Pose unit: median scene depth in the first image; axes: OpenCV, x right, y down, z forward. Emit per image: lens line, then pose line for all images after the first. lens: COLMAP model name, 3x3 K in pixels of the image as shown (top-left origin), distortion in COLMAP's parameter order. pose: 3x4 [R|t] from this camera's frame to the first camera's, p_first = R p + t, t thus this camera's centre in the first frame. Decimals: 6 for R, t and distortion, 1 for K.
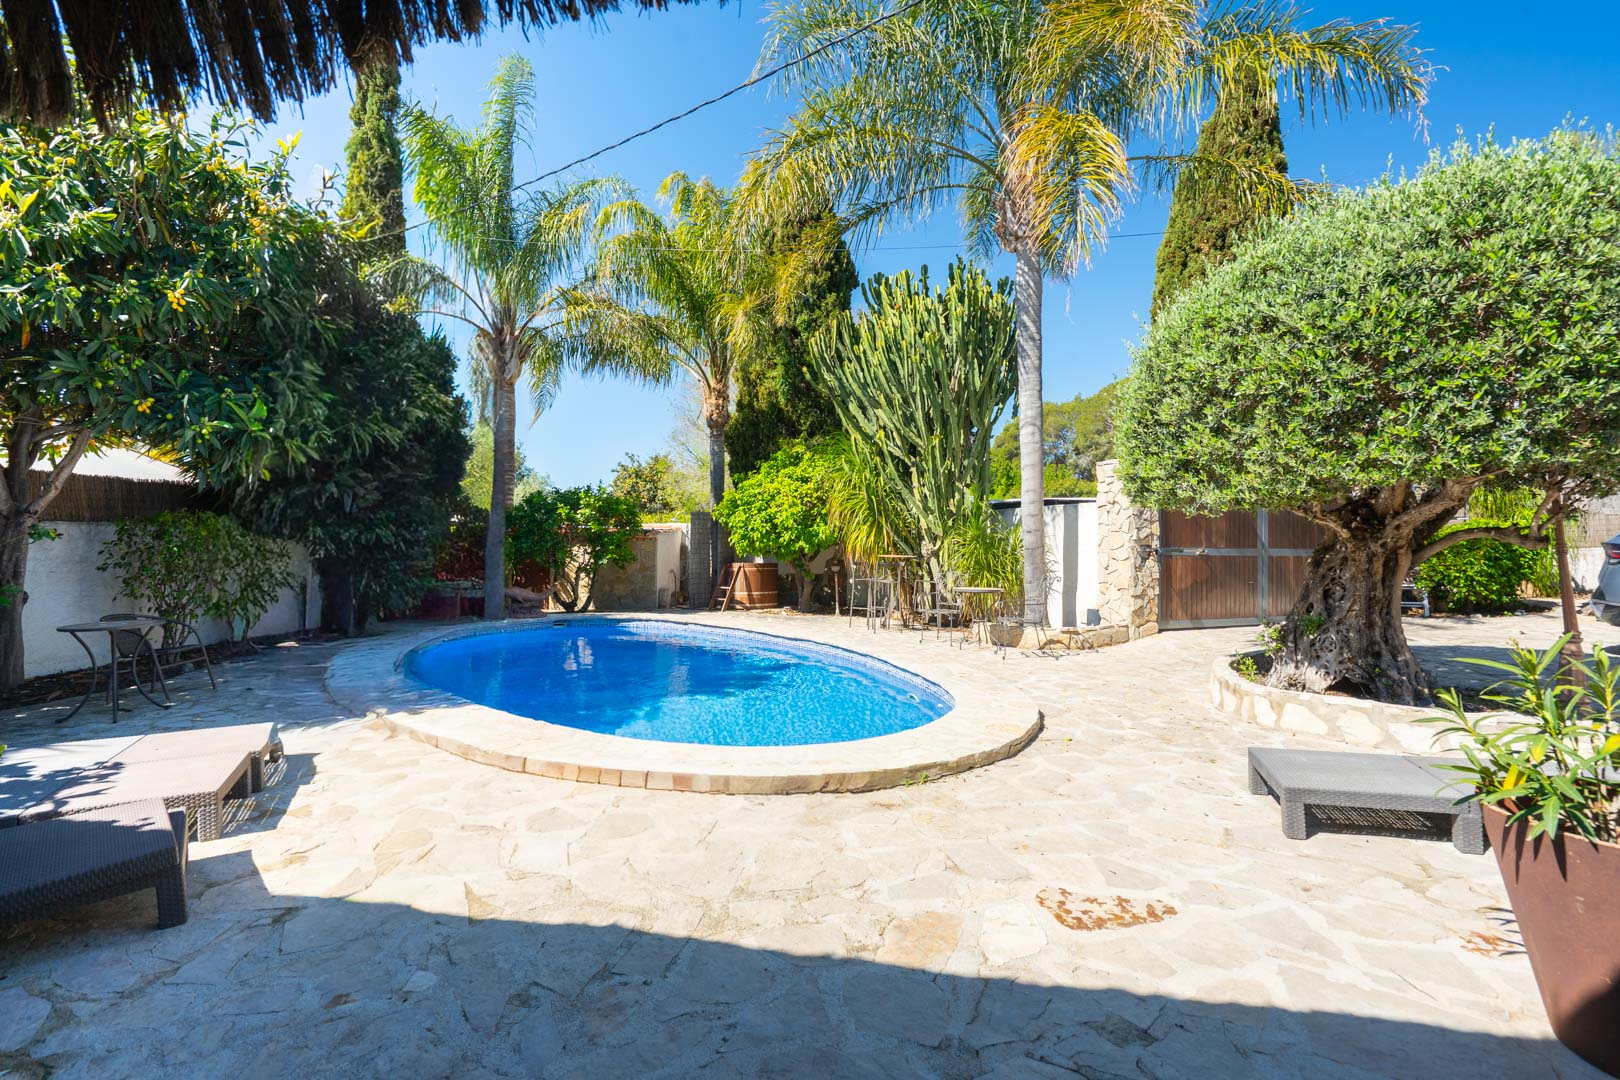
lens RADIAL K [[769.7, 0, 799.7], [0, 769.7, 531.7], [0, 0, 1]] dist [-0.007676, 0.001653]
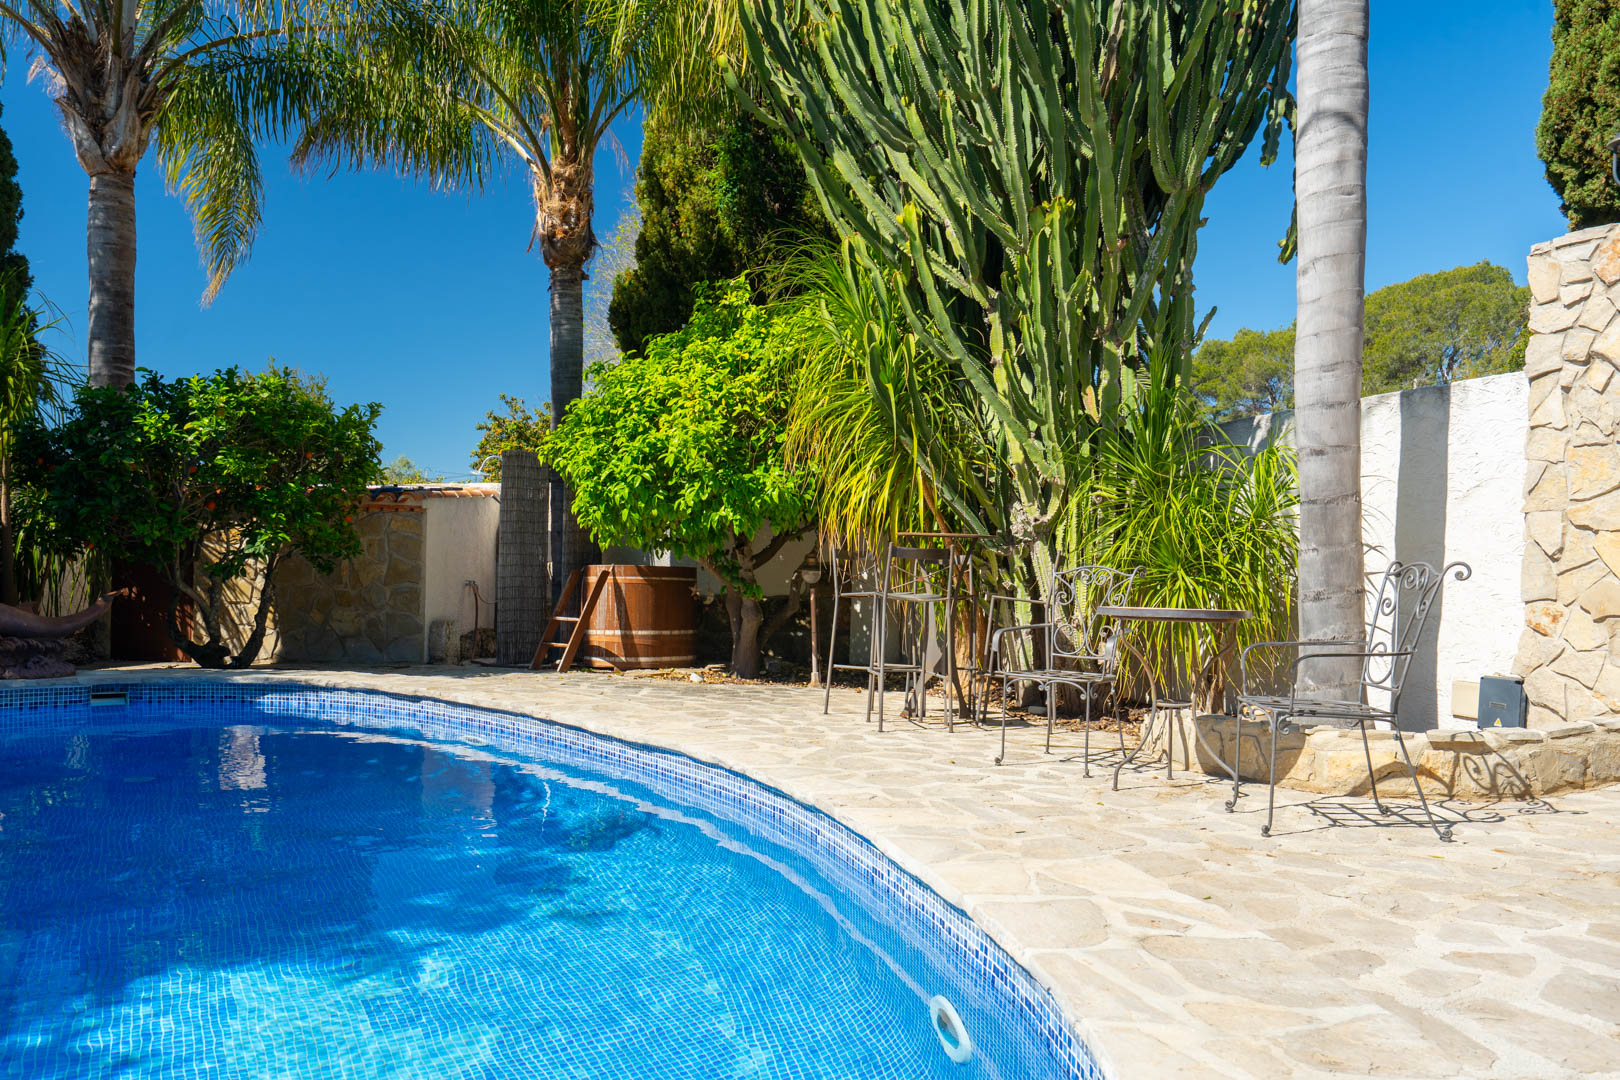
lens RADIAL K [[1186.7, 0, 810.7], [0, 1186.7, 604.6], [0, 0, 1]] dist [-0.003903, 0.012589]
pose [[0.999674, 0.014840, -0.020758, 0.069009], [-0.014024, 0.999143, 0.038941, 0.043628], [0.021318, -0.038637, 0.999026, 0.387302]]
